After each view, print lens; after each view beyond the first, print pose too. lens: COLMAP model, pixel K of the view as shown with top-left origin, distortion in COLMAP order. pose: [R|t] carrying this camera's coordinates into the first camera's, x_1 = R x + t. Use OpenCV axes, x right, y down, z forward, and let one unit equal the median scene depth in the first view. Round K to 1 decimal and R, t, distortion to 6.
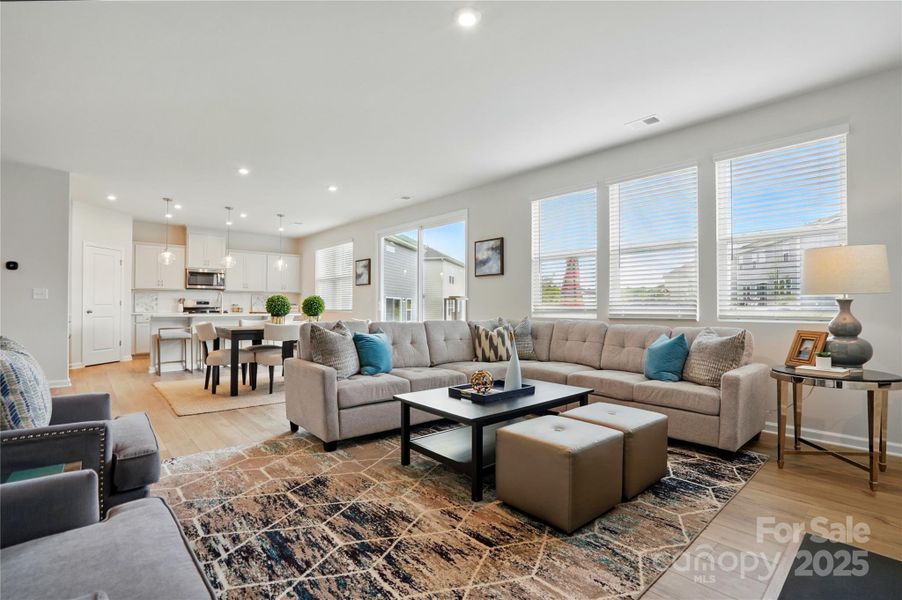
lens RADIAL K [[419.3, 0, 447.5], [0, 419.3, 299.8], [0, 0, 1]] dist [-0.043943, 0.002965]
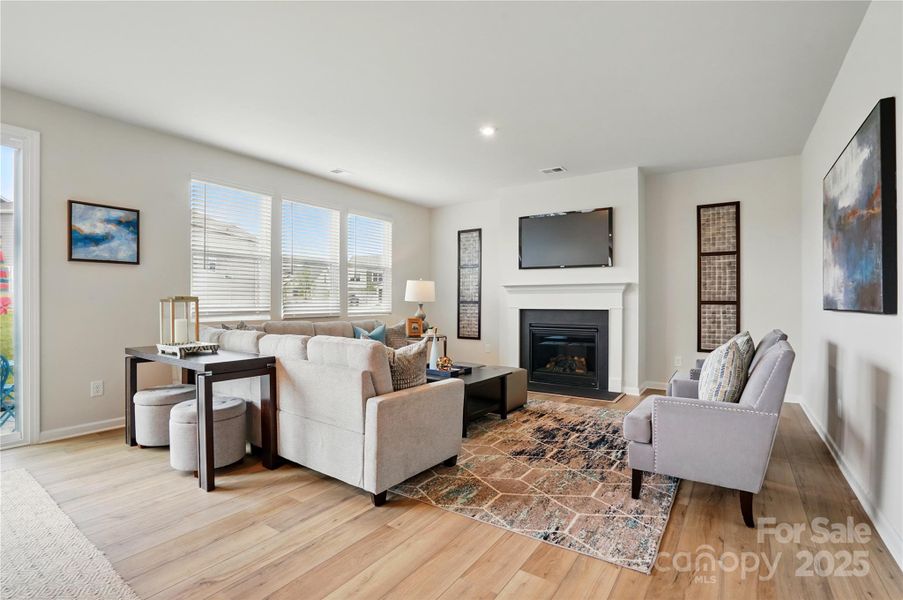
lens RADIAL K [[419.7, 0, 452.3], [0, 419.7, 301.0], [0, 0, 1]] dist [-0.043943, 0.002965]
pose [[-0.232383, -0.007800, 0.972593, -1.463008], [-0.024636, 0.999694, 0.002131, -0.029010], [-0.972312, -0.023466, -0.232504, 1.462997]]
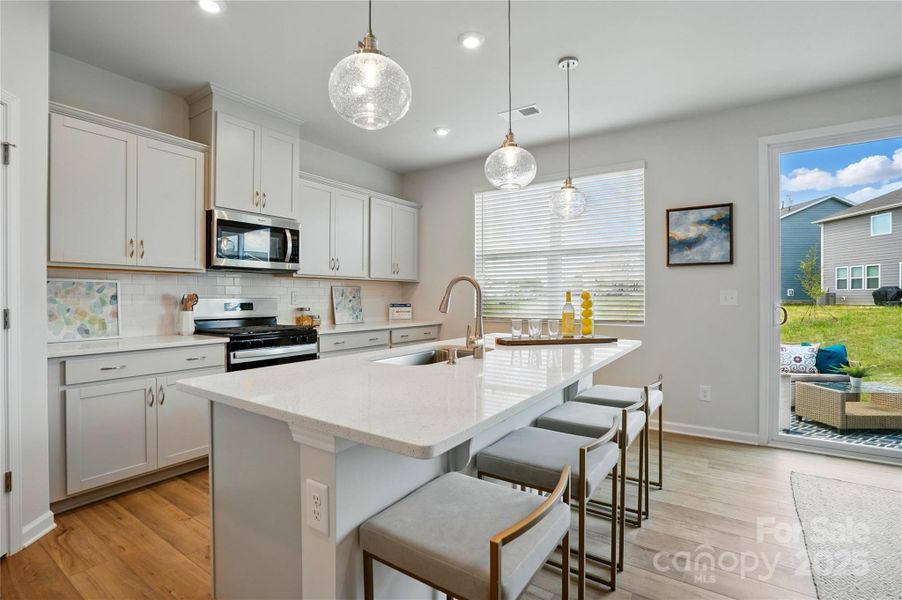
lens RADIAL K [[419.3, 0, 450.9], [0, 419.3, 305.3], [0, 0, 1]] dist [-0.043943, 0.002965]
pose [[0.972878, 0.009221, 0.231134, -0.944980], [-0.014572, 0.999664, 0.021455, -0.011429], [-0.230858, -0.024241, 0.972685, 1.123871]]
